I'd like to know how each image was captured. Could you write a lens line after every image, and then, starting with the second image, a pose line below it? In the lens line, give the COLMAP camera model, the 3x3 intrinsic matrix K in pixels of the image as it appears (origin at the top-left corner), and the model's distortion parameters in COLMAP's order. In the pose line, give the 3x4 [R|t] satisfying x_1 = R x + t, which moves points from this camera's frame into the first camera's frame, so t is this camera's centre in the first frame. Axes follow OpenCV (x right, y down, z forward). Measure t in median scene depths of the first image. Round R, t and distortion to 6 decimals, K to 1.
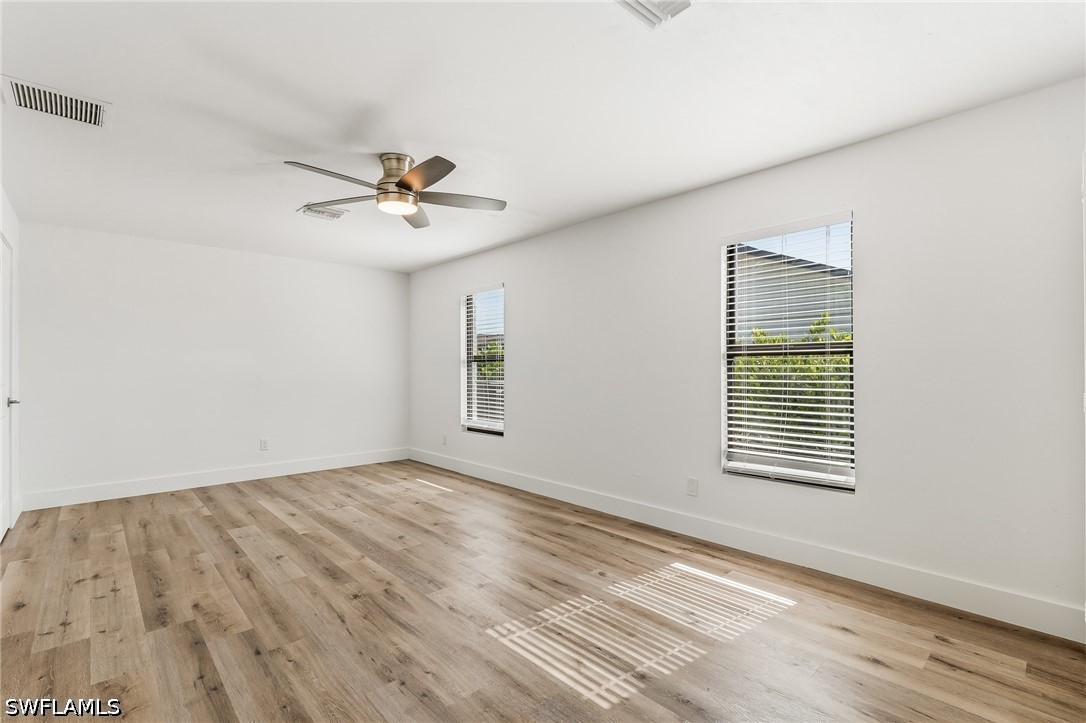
lens RADIAL K [[487.6, 0, 543.0], [0, 487.6, 361.5], [0, 0, 1]] dist [-0.000805, 0.000295]
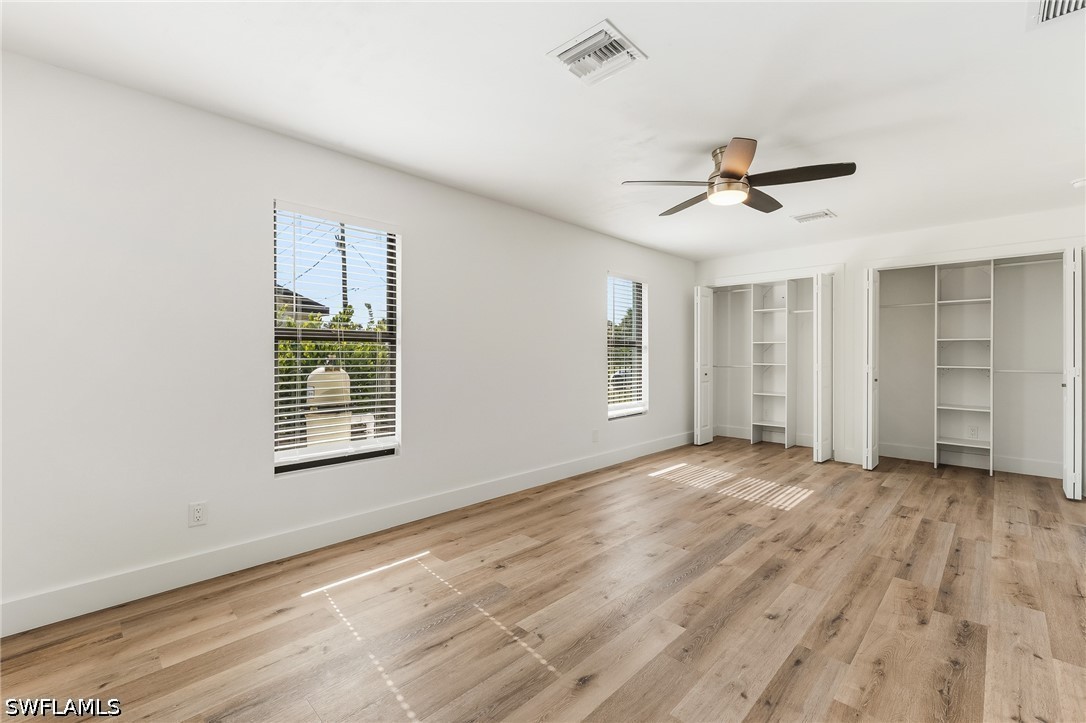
lens RADIAL K [[470.3, 0, 543.0], [0, 470.3, 361.5], [0, 0, 1]] dist [0.001779, -0.000484]
pose [[-0.049142, -0.011553, 0.998725, -1.363754], [-0.016480, 0.999806, 0.010754, 0.032070], [-0.998656, -0.015930, -0.049323, 1.554948]]
